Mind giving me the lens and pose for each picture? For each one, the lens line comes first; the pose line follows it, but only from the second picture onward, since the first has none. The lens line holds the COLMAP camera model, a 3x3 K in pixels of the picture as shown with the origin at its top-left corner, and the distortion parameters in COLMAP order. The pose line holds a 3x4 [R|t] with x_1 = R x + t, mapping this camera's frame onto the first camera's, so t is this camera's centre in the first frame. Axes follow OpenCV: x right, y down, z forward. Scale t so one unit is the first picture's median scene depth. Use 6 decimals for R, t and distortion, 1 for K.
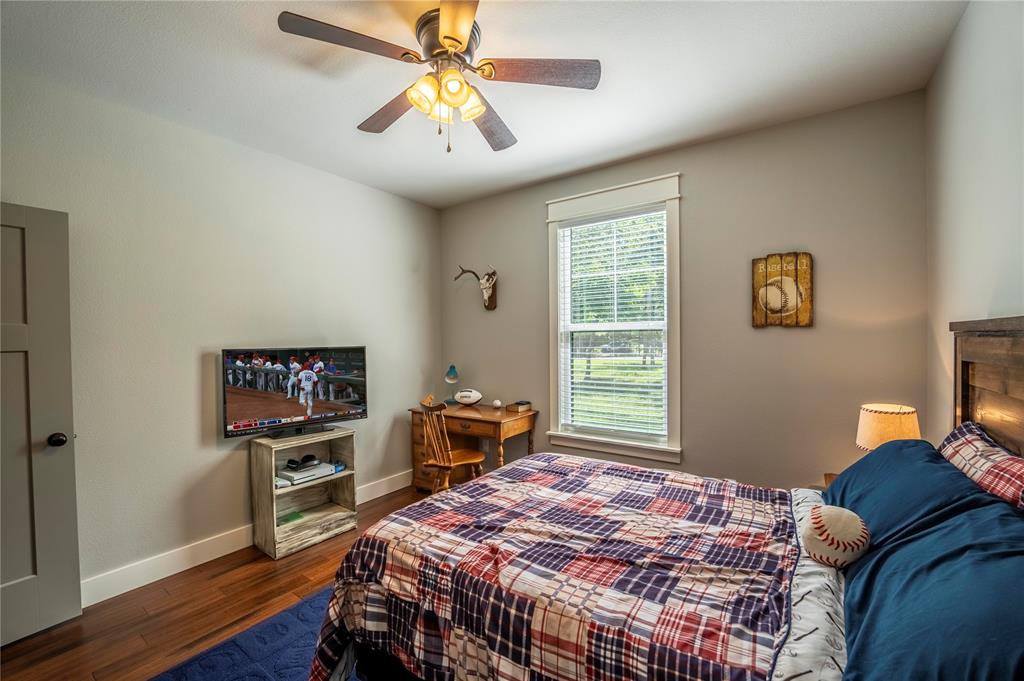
lens RADIAL K [[431.9, 0, 512.0], [0, 431.9, 340.5], [0, 0, 1]] dist [-0.019185, -0.000036]
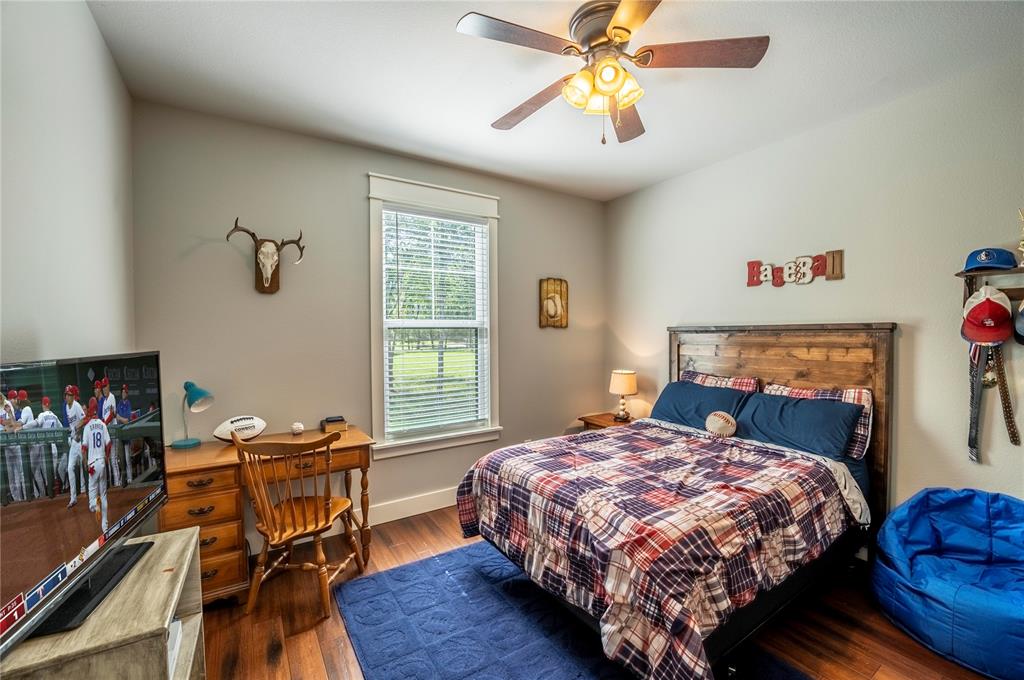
lens RADIAL K [[431.9, 0, 512.0], [0, 431.9, 340.0], [0, 0, 1]] dist [-0.019185, -0.000036]
pose [[0.338563, -0.009336, 0.940897, -0.962317], [0.010300, 0.999928, 0.006215, 0.001641], [-0.940887, 0.007587, 0.338635, 0.723636]]
